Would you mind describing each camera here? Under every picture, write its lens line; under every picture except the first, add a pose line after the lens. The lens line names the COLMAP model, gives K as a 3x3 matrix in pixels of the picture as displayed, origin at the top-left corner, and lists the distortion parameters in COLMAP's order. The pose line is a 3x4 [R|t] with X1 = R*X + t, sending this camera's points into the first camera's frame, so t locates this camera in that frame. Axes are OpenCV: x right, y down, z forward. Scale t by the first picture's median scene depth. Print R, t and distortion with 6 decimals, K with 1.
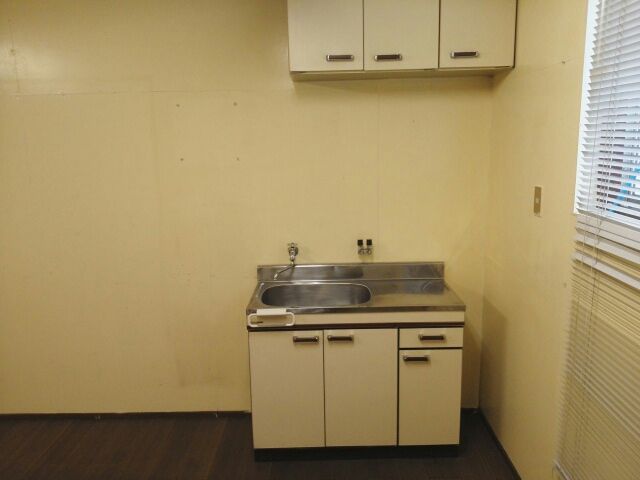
lens RADIAL K [[515.4, 0, 320.0], [0, 515.4, 240.0], [0, 0, 1]] dist [0.054009, -0.110264]
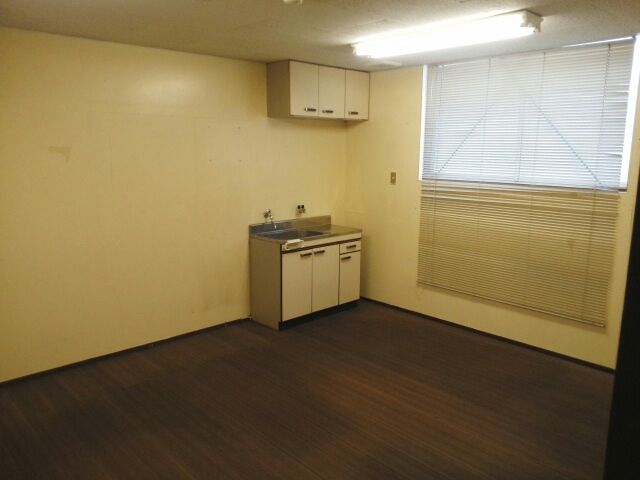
lens RADIAL K [[515.4, 0, 320.0], [0, 515.4, 240.0], [0, 0, 1]] dist [0.054009, -0.110264]
pose [[0.716099, -0.094015, 0.691638, -1.292329], [0.113822, 0.993353, 0.017179, 0.110832], [-0.688655, 0.066422, 0.722040, -0.410132]]
